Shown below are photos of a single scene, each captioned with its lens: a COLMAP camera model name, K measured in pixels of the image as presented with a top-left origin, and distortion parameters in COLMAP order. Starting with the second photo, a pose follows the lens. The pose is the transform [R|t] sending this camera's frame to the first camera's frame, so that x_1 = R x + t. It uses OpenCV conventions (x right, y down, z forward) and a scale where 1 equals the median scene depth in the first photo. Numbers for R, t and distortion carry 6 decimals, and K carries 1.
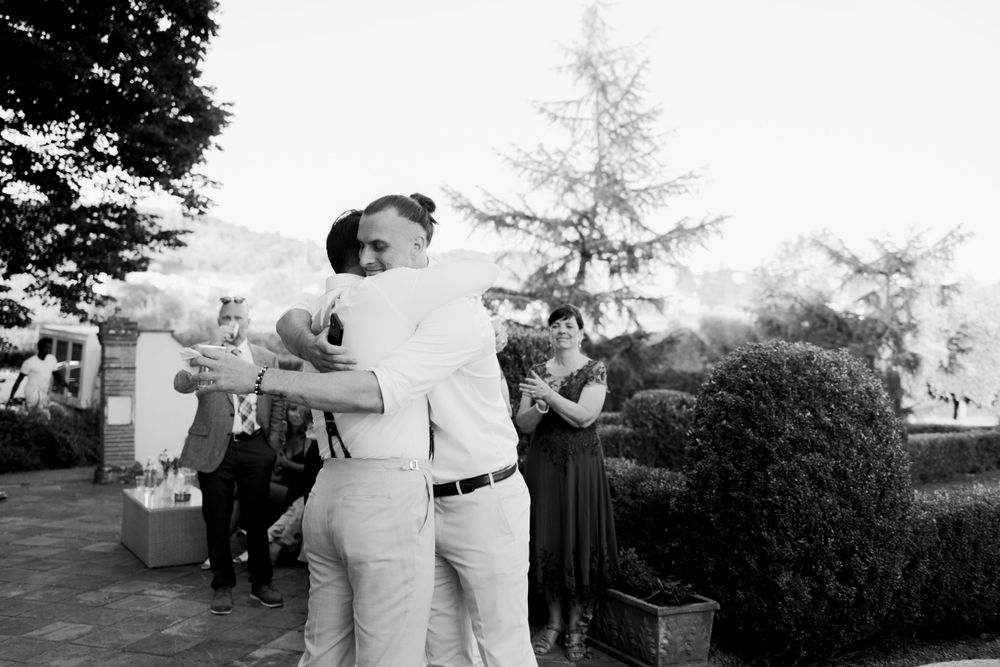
lens RADIAL K [[1081.3, 0, 516.0], [0, 1081.3, 323.6], [0, 0, 1]] dist [0.009082, 0.017478]
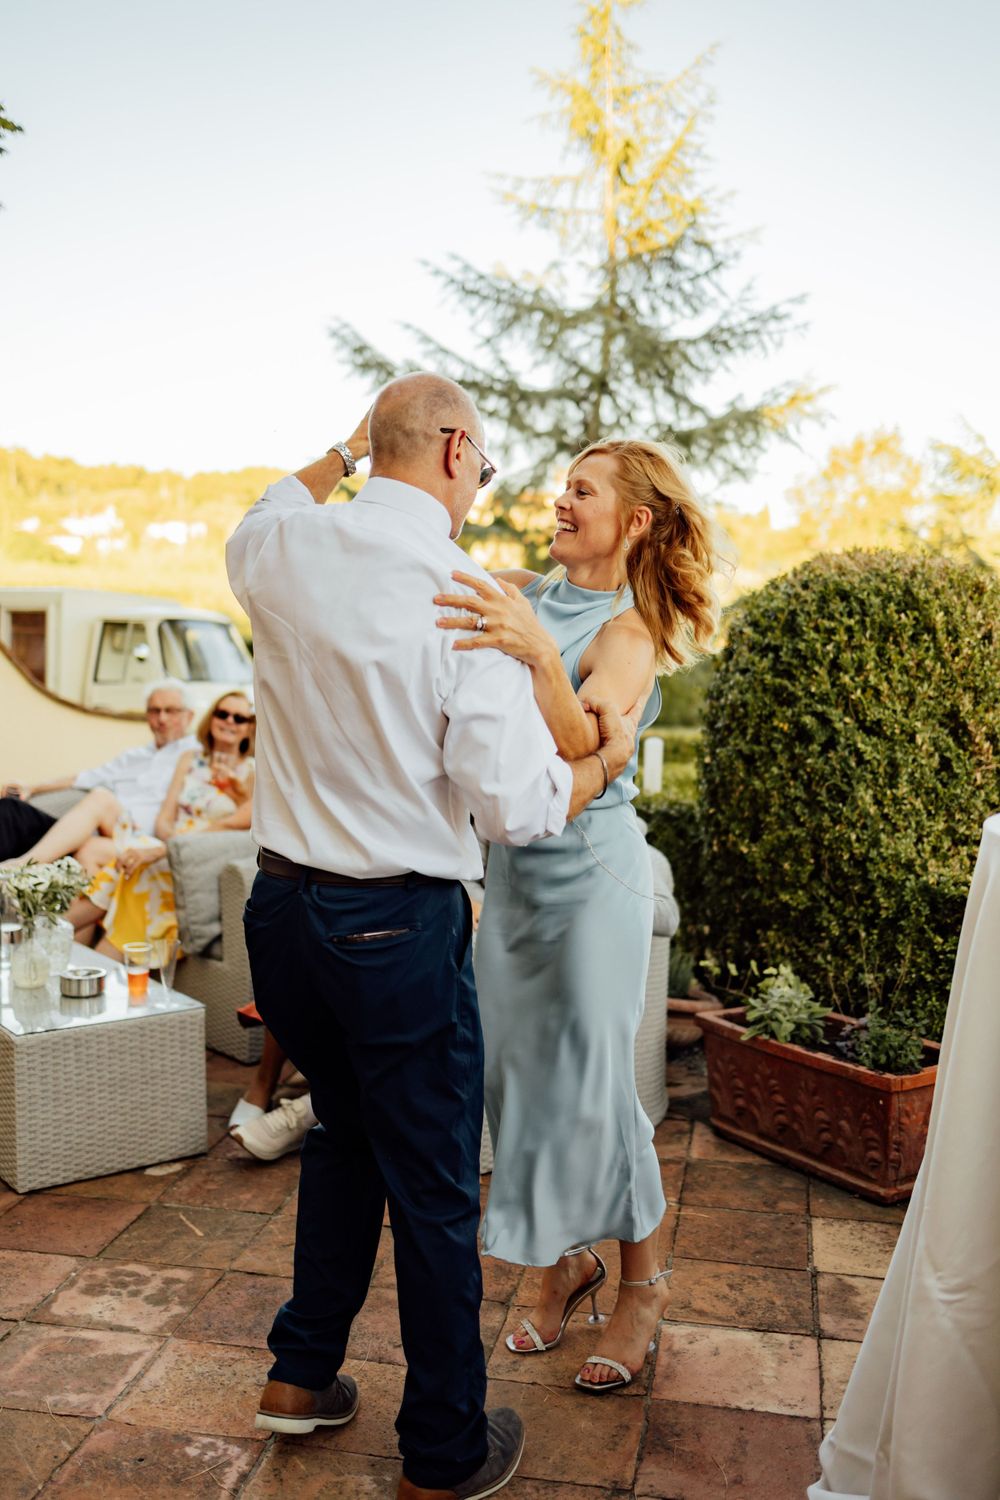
lens RADIAL K [[1632.1, 0, 541.9], [0, 1632.1, 725.7], [0, 0, 1]] dist [0.058614, 0.026619]
pose [[0.993589, -0.007879, 0.112780, -0.085817], [-0.001996, 0.996190, 0.087181, 0.008273], [-0.113038, -0.086847, 0.989788, 0.171493]]
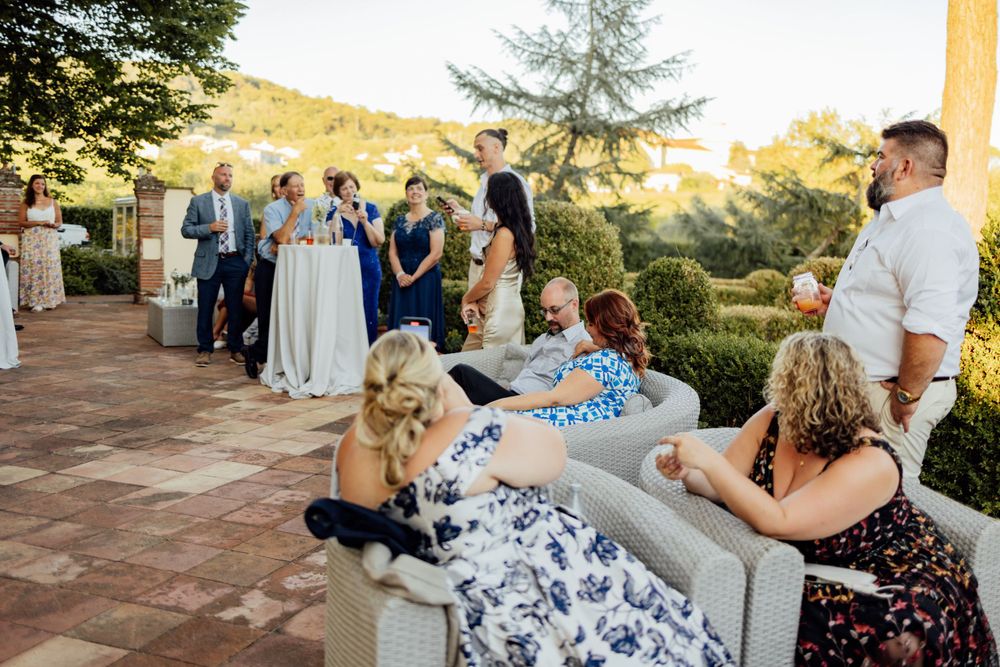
lens RADIAL K [[1088.1, 0, 500.0], [0, 1088.1, 333.5], [0, 0, 1]] dist [0.058614, 0.026619]
pose [[0.997624, 0.032783, -0.060587, 0.086874], [-0.024992, 0.991823, 0.125146, 0.003745], [0.064195, -0.123335, 0.990287, -0.186462]]
